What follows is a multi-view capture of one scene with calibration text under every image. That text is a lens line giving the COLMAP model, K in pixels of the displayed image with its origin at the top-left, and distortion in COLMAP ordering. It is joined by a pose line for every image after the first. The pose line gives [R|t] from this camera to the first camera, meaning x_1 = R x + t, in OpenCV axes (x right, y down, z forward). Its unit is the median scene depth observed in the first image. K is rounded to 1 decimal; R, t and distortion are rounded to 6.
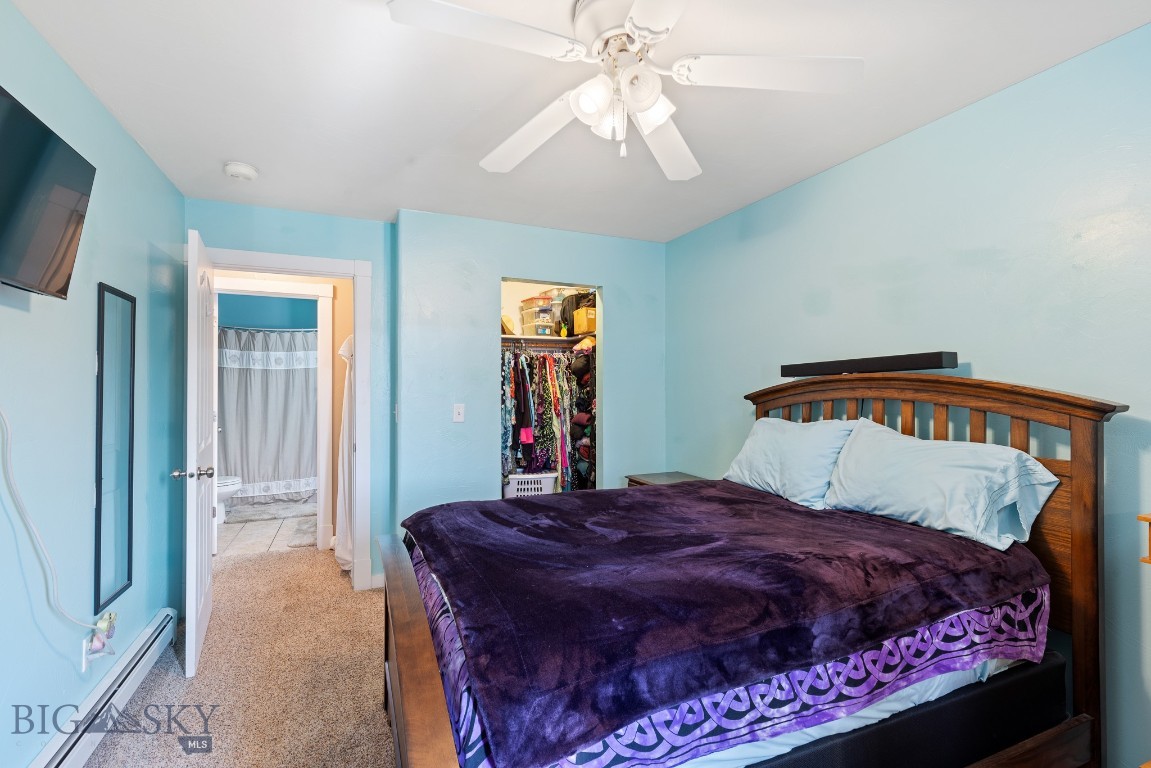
lens RADIAL K [[517.6, 0, 577.2], [0, 517.6, 384.9], [0, 0, 1]] dist [0.009815, -0.001050]
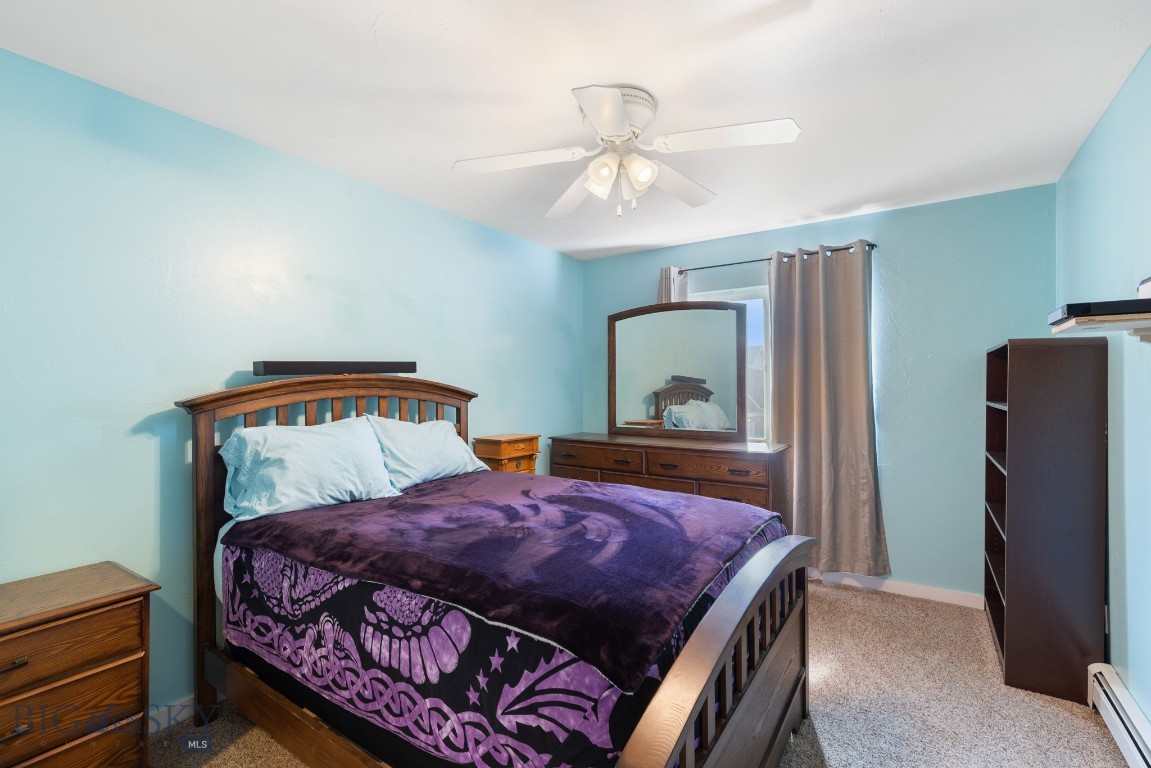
lens RADIAL K [[517.6, 0, 577.2], [0, 517.6, 384.9], [0, 0, 1]] dist [0.009815, -0.001050]
pose [[-0.536152, -0.003521, 0.844114, -0.142305], [-0.000592, 0.999993, 0.003796, -0.000822], [-0.844121, 0.001536, -0.536150, 0.260753]]
